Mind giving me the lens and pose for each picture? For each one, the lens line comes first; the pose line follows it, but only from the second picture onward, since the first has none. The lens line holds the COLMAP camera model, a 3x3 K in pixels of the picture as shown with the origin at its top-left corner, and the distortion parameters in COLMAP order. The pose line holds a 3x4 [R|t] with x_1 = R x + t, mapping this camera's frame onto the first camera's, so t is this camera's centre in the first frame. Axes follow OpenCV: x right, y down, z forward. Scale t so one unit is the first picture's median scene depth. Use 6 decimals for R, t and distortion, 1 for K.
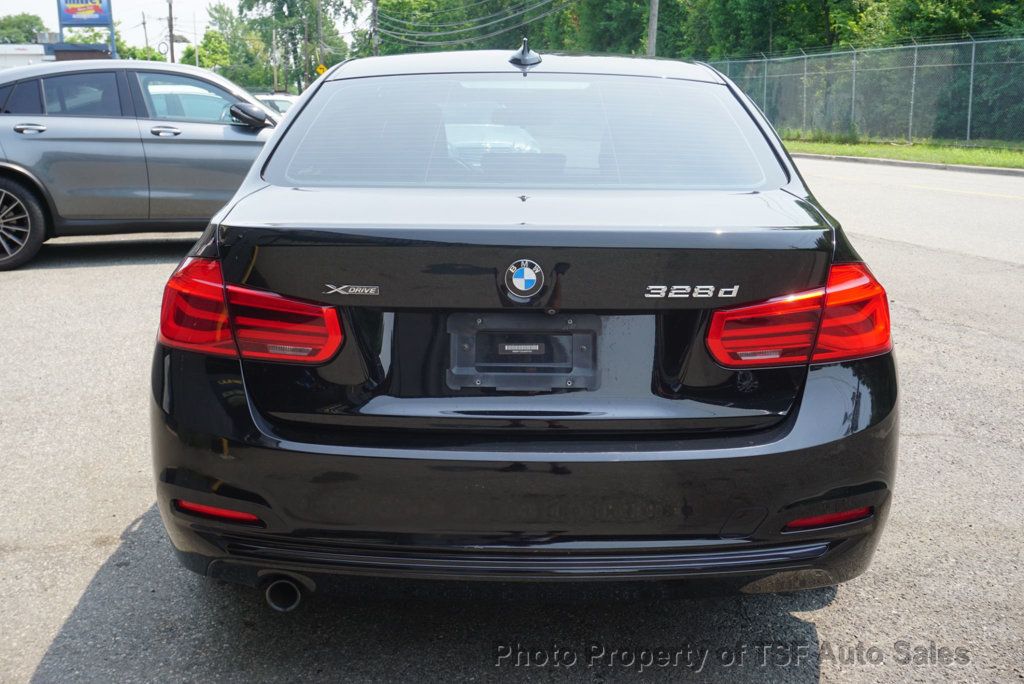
lens RADIAL K [[1165.9, 0, 512.0], [0, 1165.9, 342.0], [0, 0, 1]] dist [-0.005668, 0.020608]
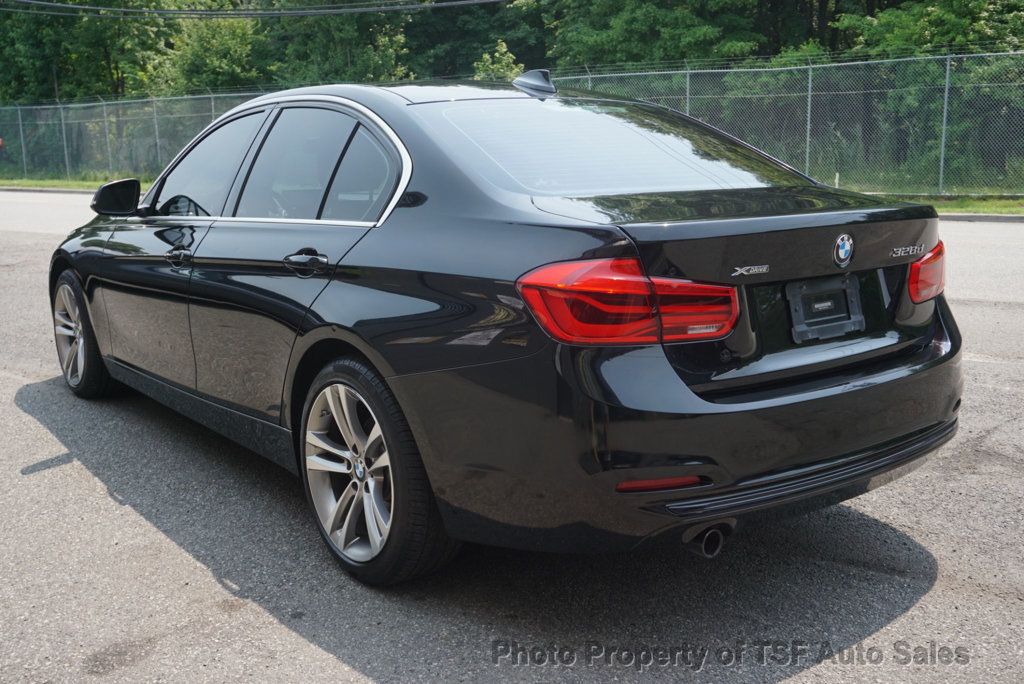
lens RADIAL K [[1067.6, 0, 512.0], [0, 1067.6, 342.0], [0, 0, 1]] dist [-0.002612, -0.011990]
pose [[0.759276, -0.124127, 0.638821, -0.119895], [0.139971, 0.989815, 0.025964, -0.003979], [-0.635538, 0.069703, 0.768917, 0.036768]]
